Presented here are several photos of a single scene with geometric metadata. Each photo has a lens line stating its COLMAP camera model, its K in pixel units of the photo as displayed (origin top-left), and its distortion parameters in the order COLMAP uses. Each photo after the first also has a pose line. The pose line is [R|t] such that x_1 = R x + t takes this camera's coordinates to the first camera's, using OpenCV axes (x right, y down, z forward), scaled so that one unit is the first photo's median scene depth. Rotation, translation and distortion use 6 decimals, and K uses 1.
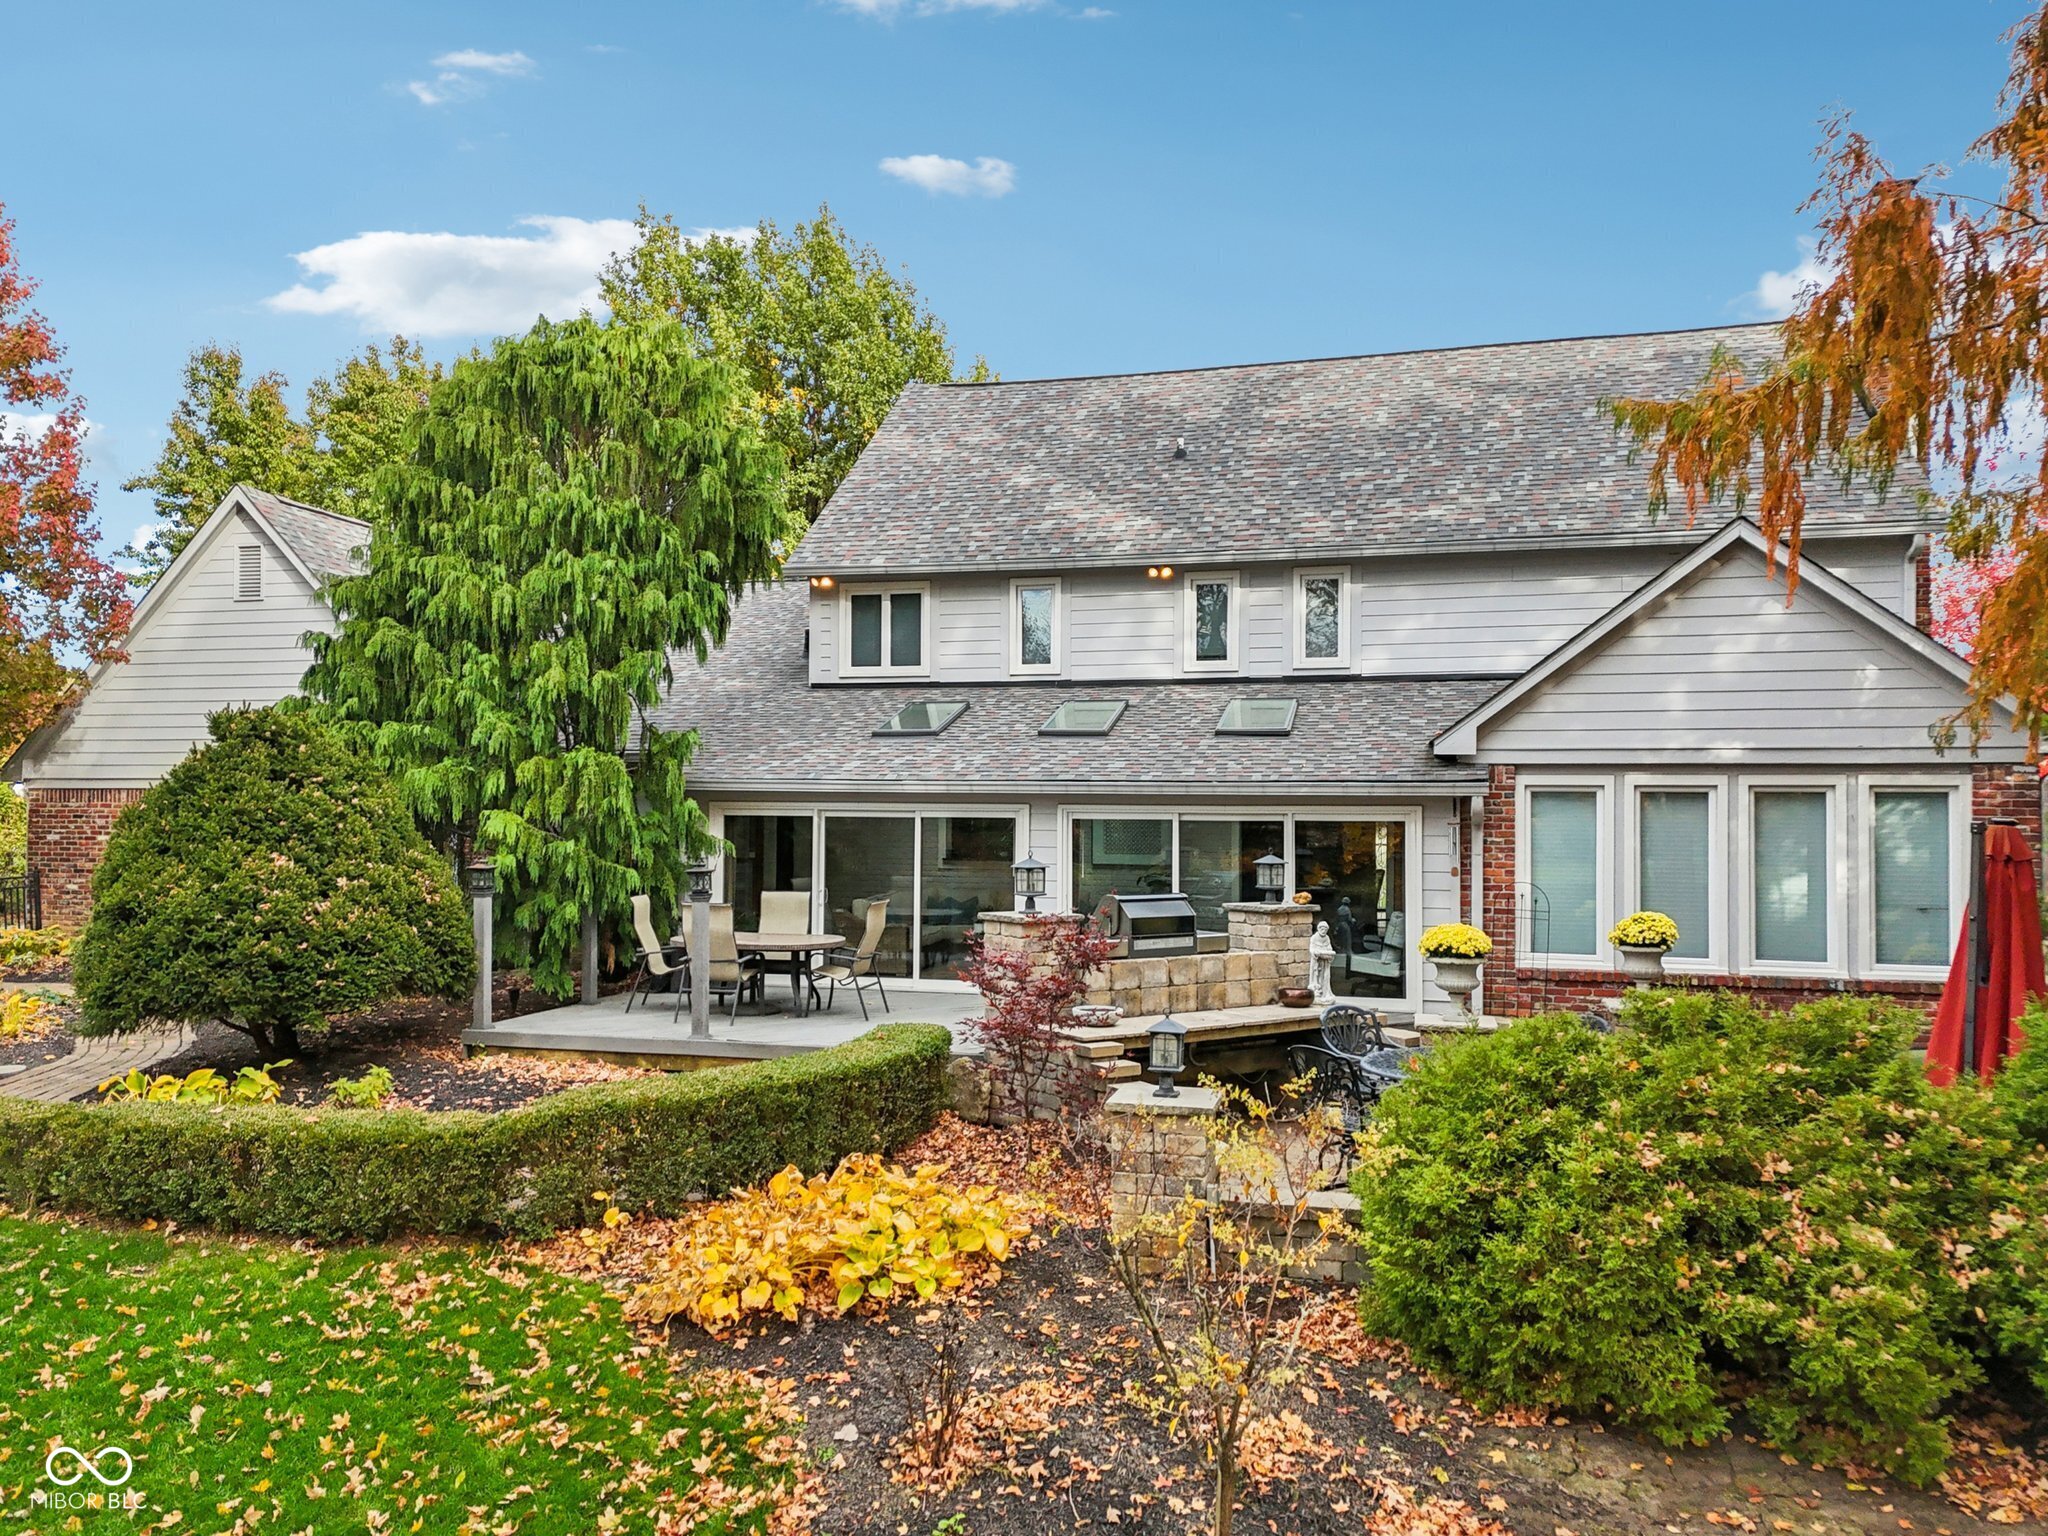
lens RADIAL K [[1499.1, 0, 1024.5], [0, 1499.1, 803.8], [0, 0, 1]] dist [0.067749, -0.061874]
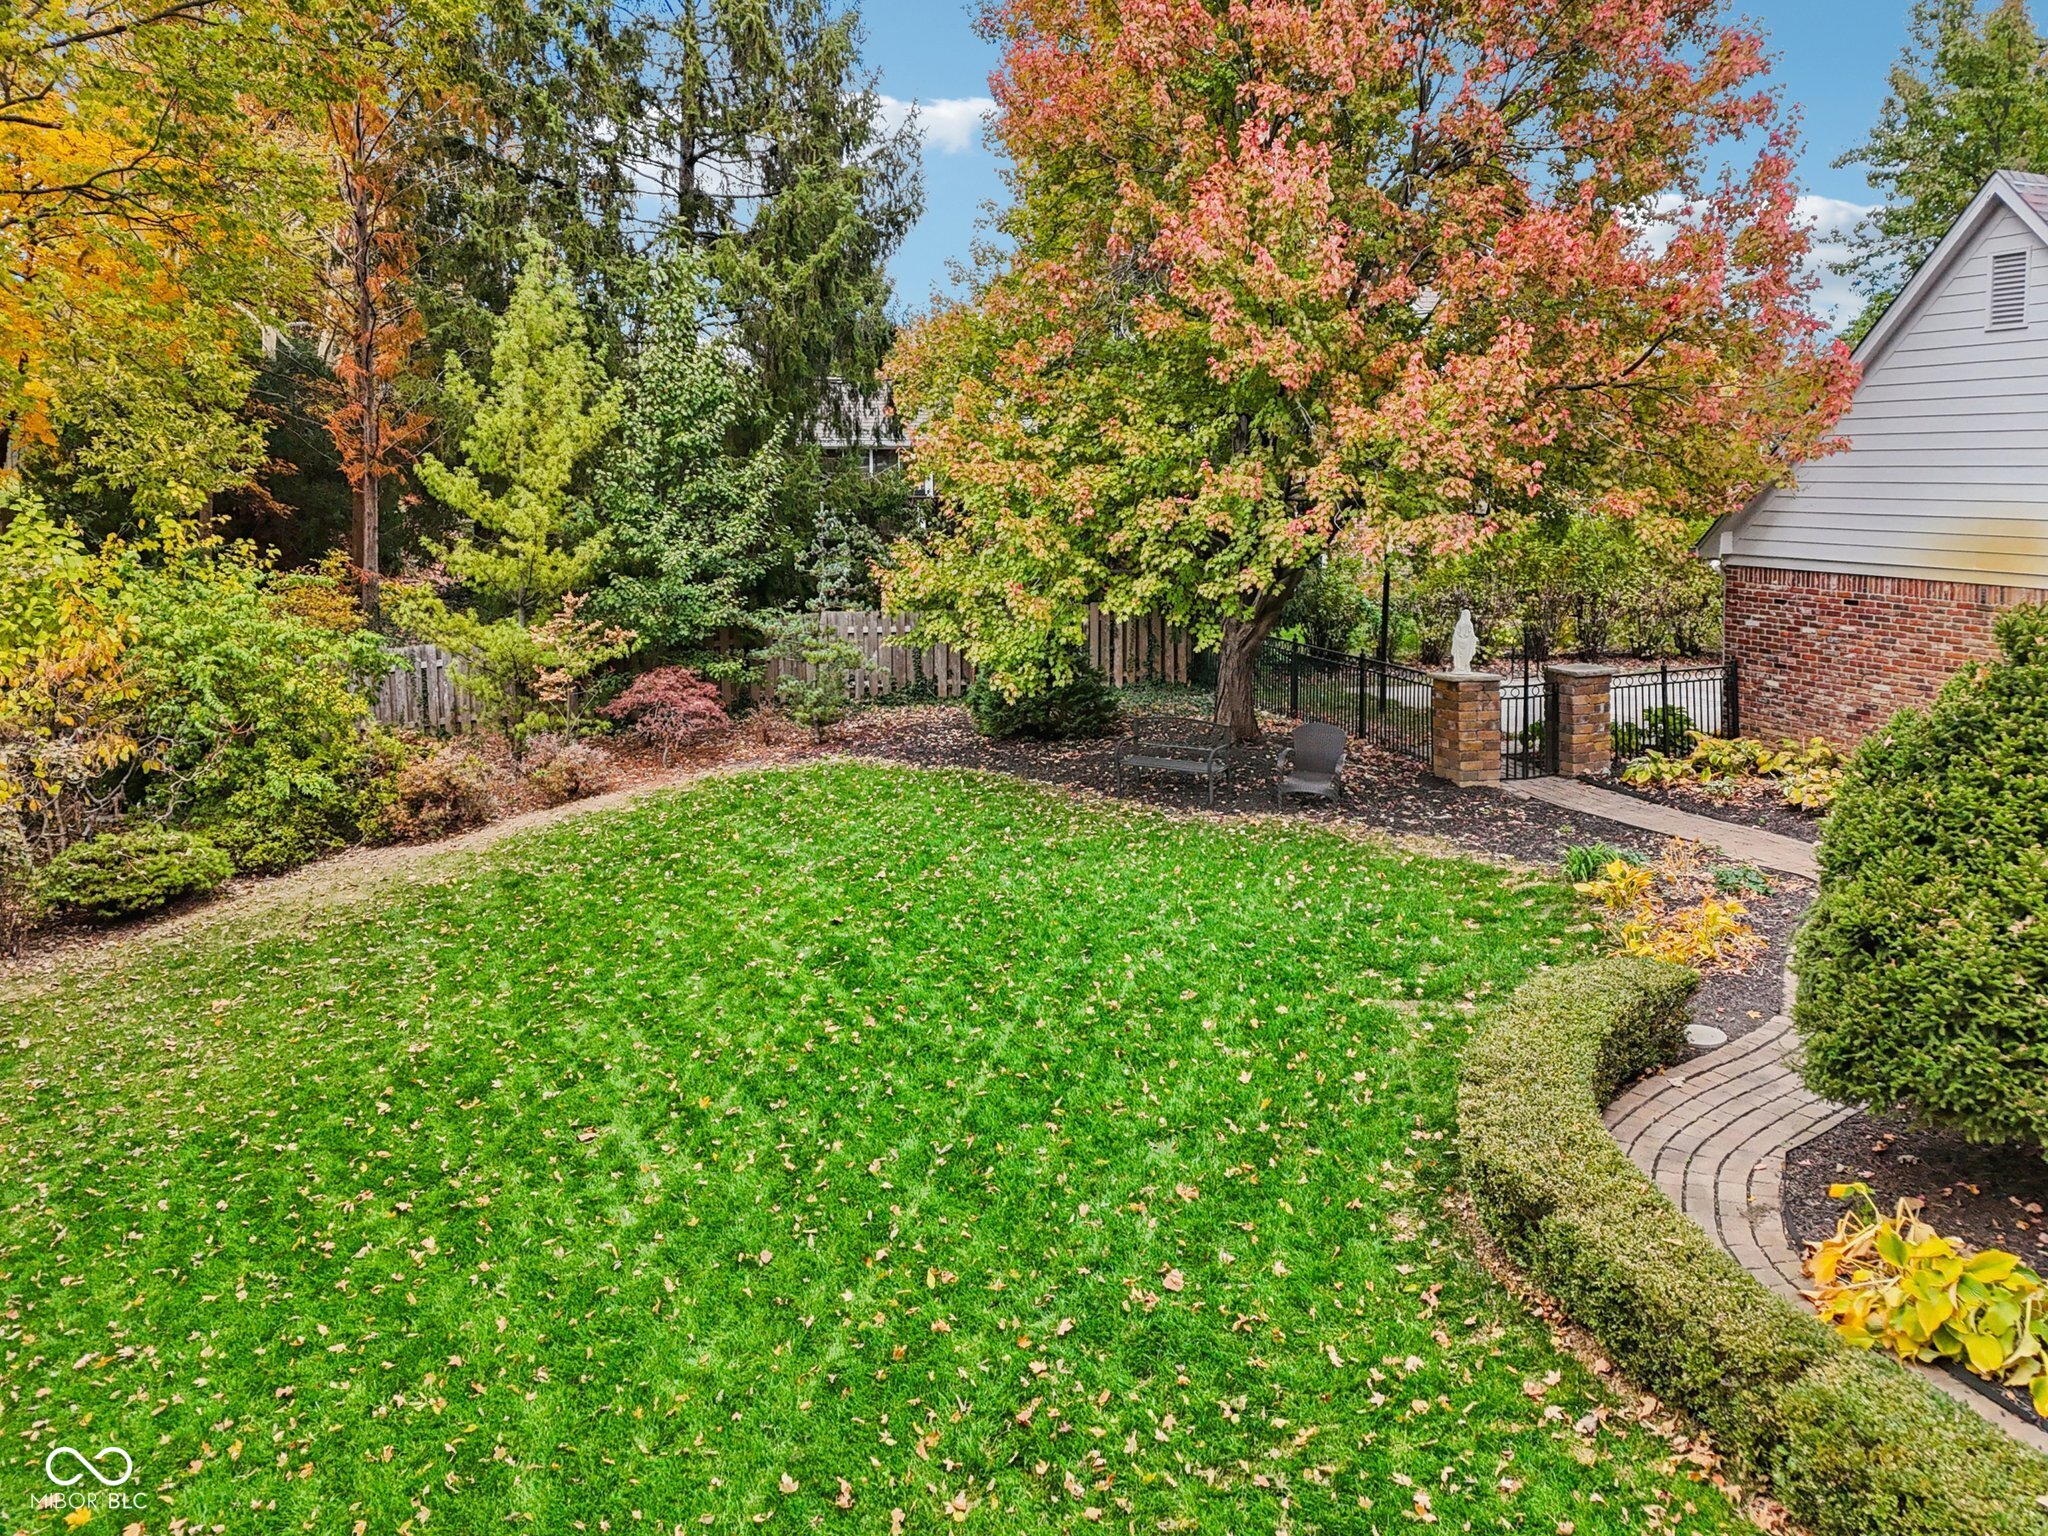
lens RADIAL K [[1560.7, 0, 992.2], [0, 1560.7, 562.0], [0, 0, 1]] dist [0.045655, -0.008676]
pose [[0.531072, 0.042075, -0.846281, -0.159145], [0.015492, 0.998117, 0.059345, -0.102435], [0.847185, -0.044627, 0.529421, 0.235113]]
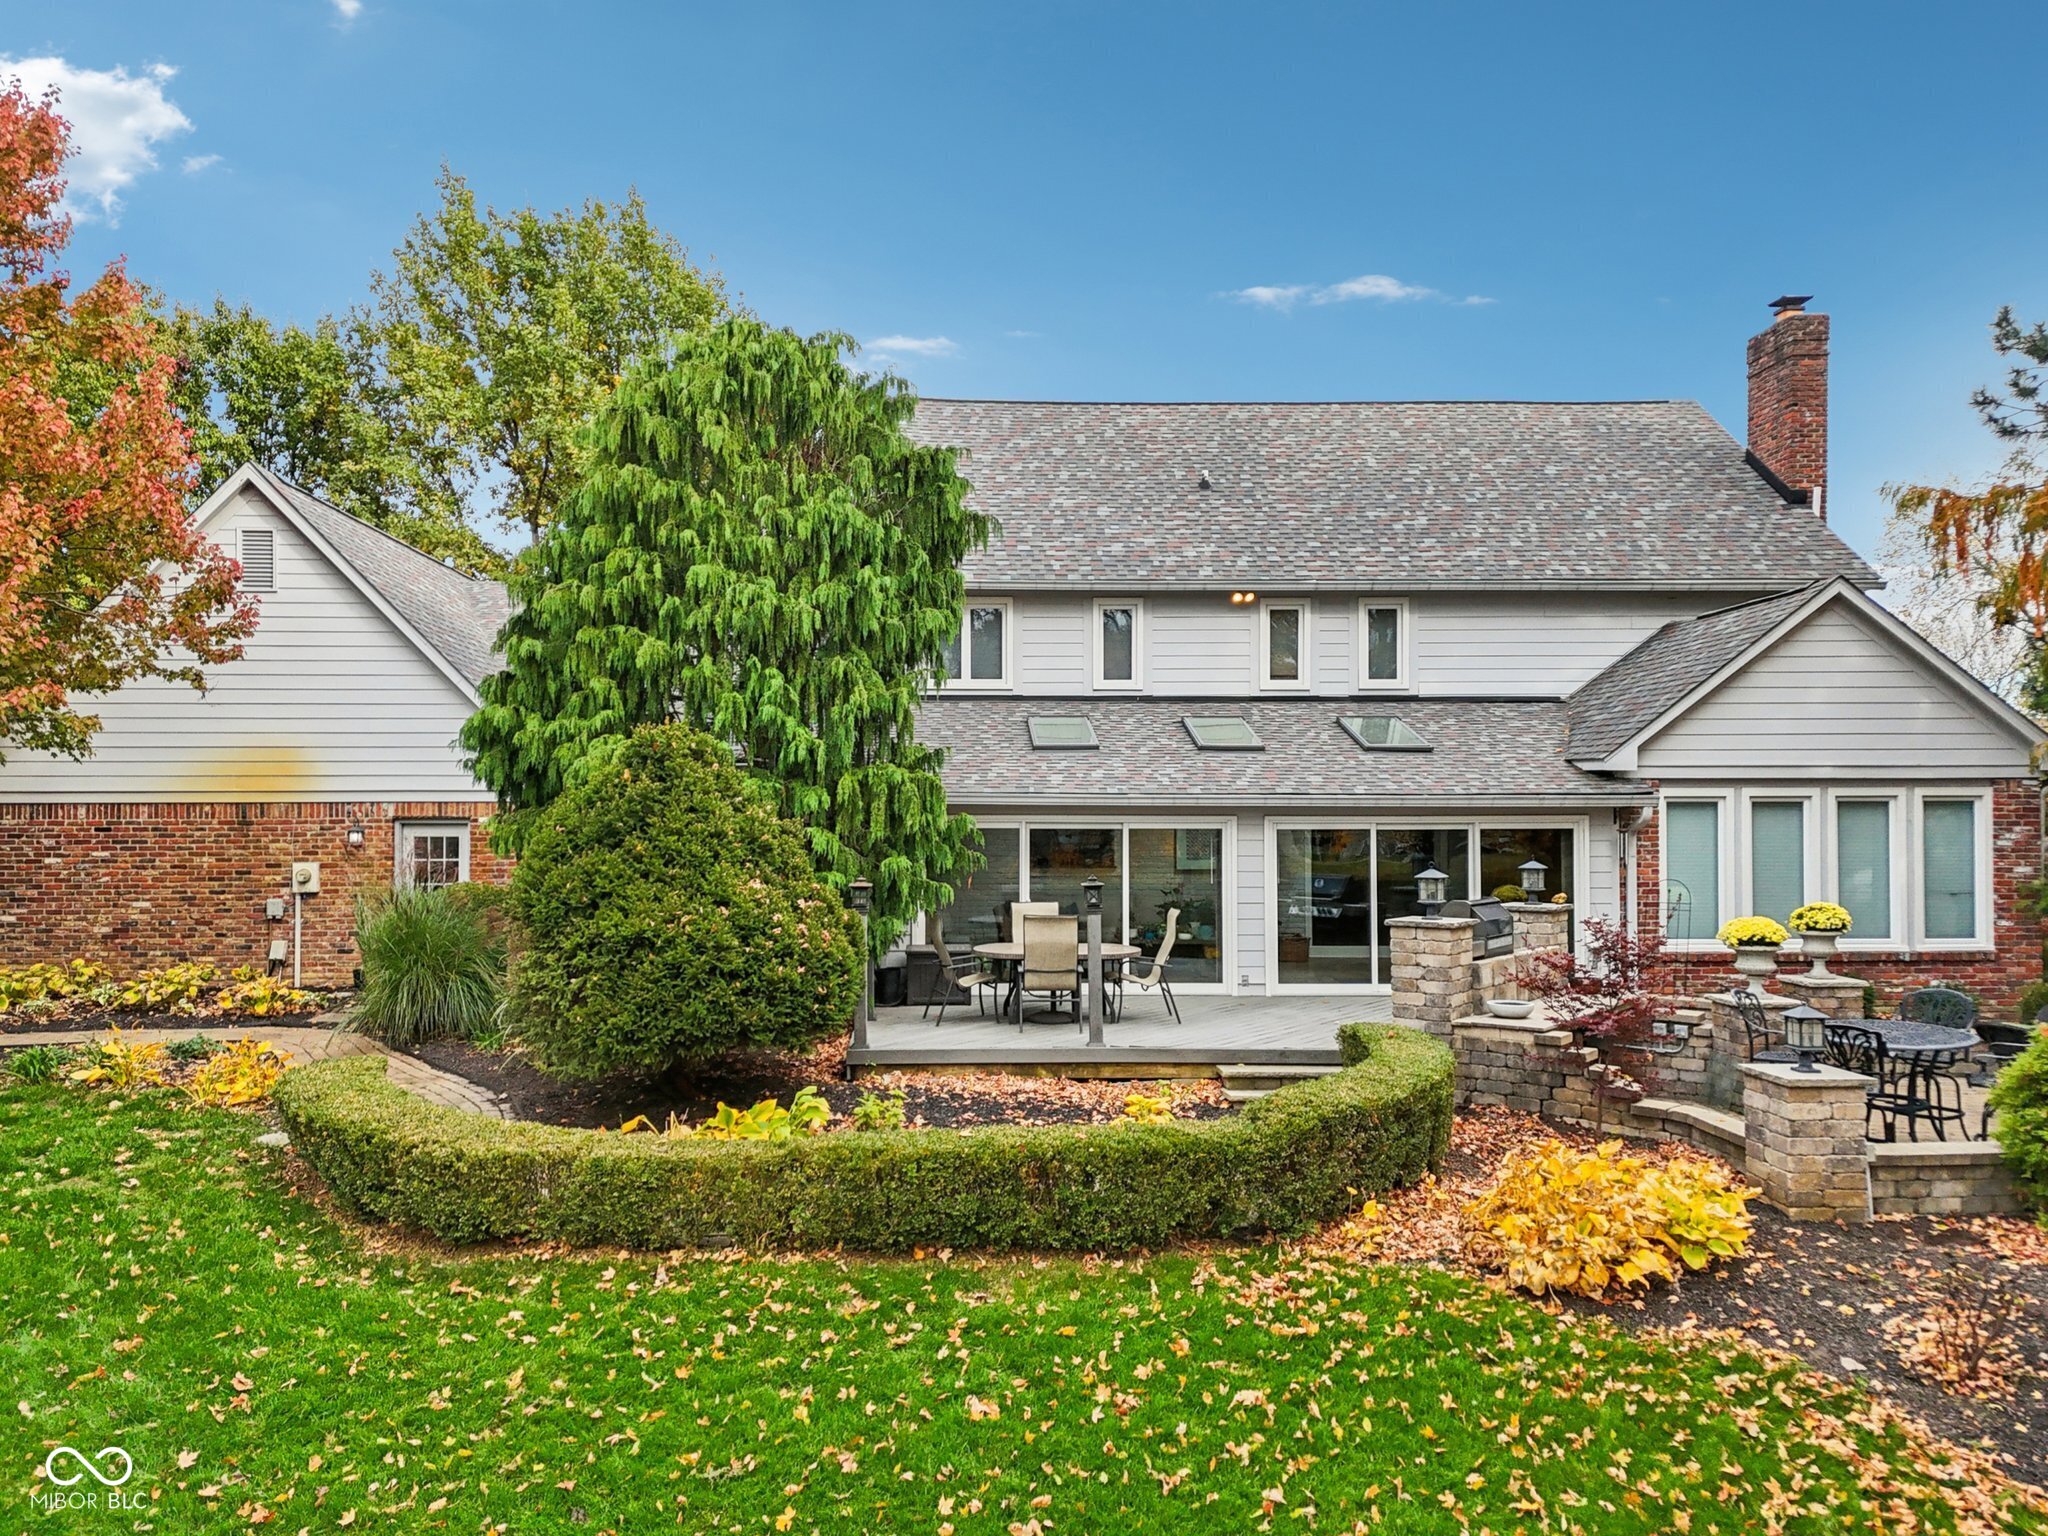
lens RADIAL K [[1499.1, 0, 1024.5], [0, 1499.1, 803.8], [0, 0, 1]] dist [0.067749, -0.061874]
pose [[0.955178, -0.006465, 0.295962, -0.470700], [0.006125, 0.999979, 0.002075, -0.011575], [-0.295969, -0.000169, 0.955198, 0.021444]]
